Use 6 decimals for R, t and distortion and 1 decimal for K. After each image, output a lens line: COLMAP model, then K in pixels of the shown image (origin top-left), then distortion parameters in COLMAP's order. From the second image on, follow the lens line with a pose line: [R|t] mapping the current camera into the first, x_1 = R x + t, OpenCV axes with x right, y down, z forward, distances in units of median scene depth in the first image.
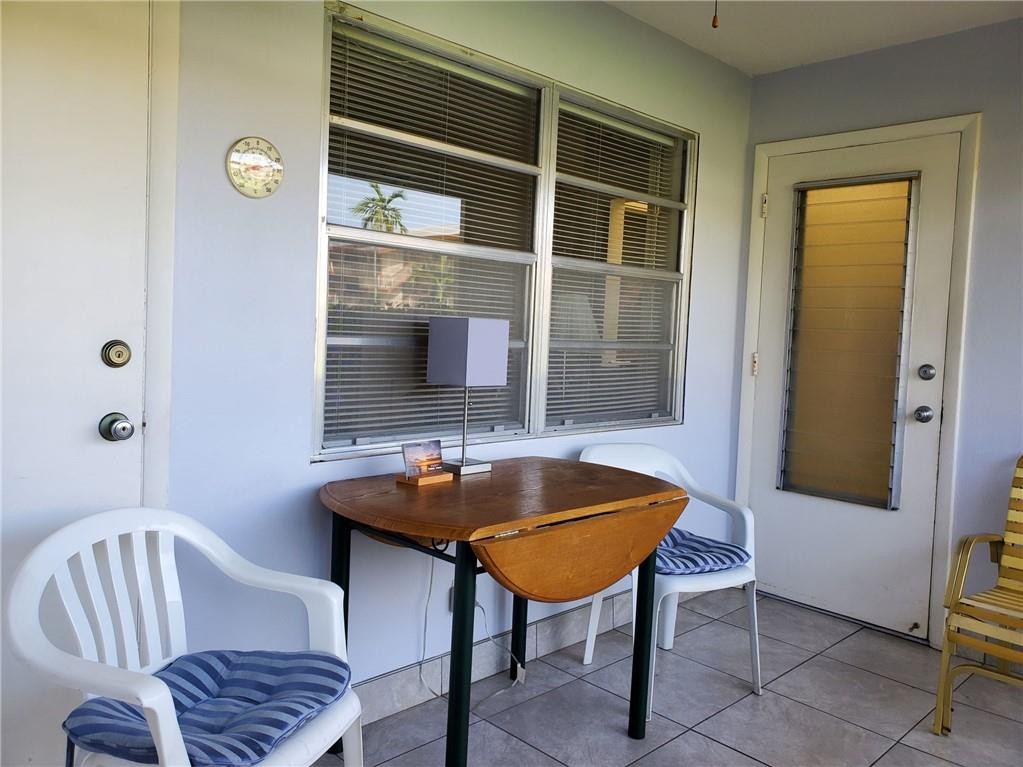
lens RADIAL K [[798.3, 0, 517.5], [0, 798.3, 370.4], [0, 0, 1]] dist [0.052075, -0.087649]
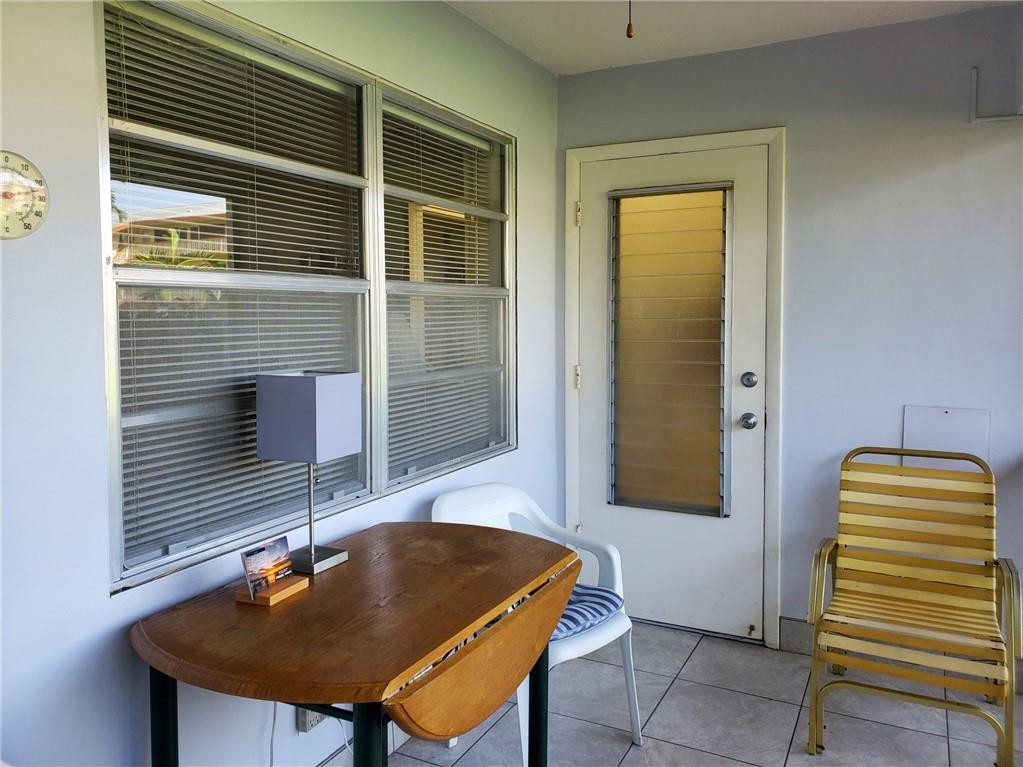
lens RADIAL K [[797.1, 0, 517.5], [0, 797.1, 354.2], [0, 0, 1]] dist [0.010072, 0.013338]
pose [[0.948431, -0.061527, 0.310956, -0.092172], [0.060446, 0.998085, 0.013121, -0.069007], [-0.311167, 0.006352, 0.950334, 0.147905]]
